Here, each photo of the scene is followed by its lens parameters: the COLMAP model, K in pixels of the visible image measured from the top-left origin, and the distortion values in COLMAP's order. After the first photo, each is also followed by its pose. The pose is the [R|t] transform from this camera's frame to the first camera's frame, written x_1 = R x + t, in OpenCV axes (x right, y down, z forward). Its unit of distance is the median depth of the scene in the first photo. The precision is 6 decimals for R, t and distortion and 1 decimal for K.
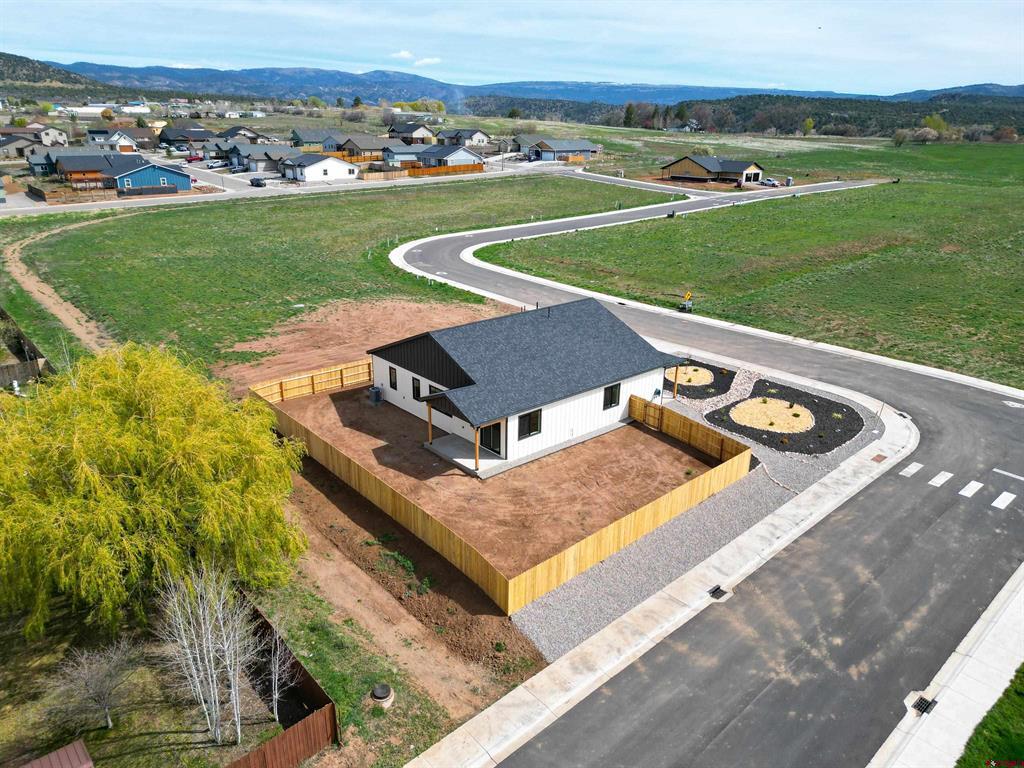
lens RADIAL K [[713.8, 0, 510.5], [0, 713.8, 382.4], [0, 0, 1]] dist [0.088384, -0.090904]
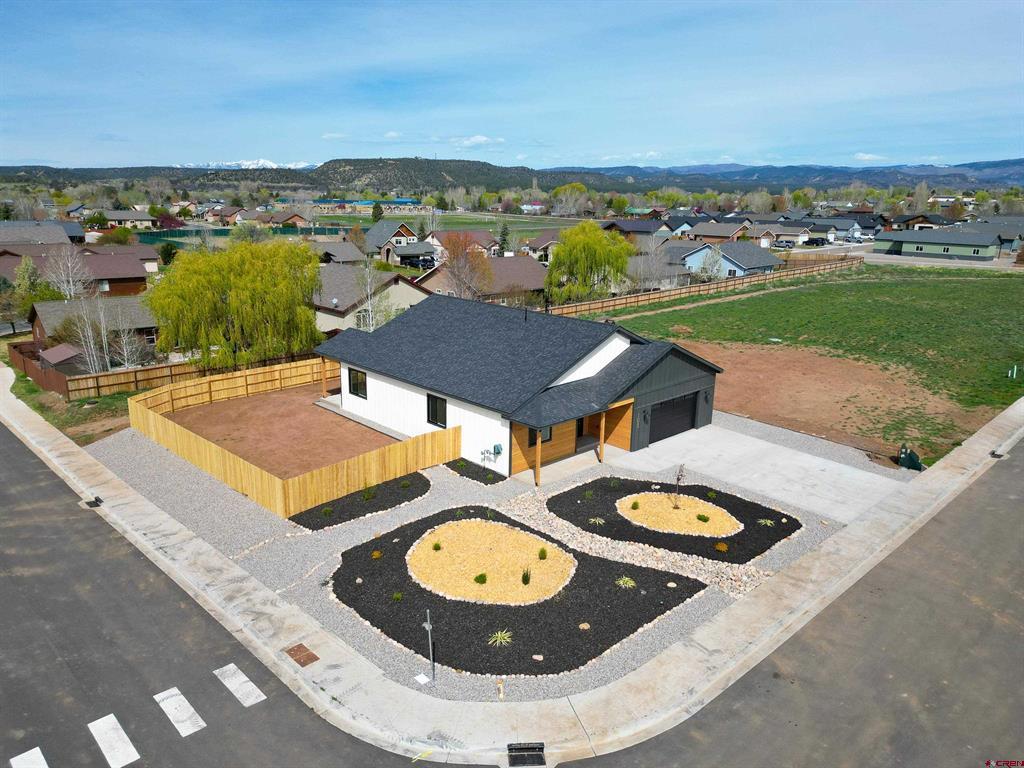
lens RADIAL K [[713.8, 0, 510.5], [0, 713.8, 382.4], [0, 0, 1]] dist [0.088384, -0.090904]
pose [[0.048864, 0.237021, -0.970275, 0.928496], [-0.359806, 0.910391, 0.204272, -0.204437], [0.931747, 0.339129, 0.129767, 0.997199]]
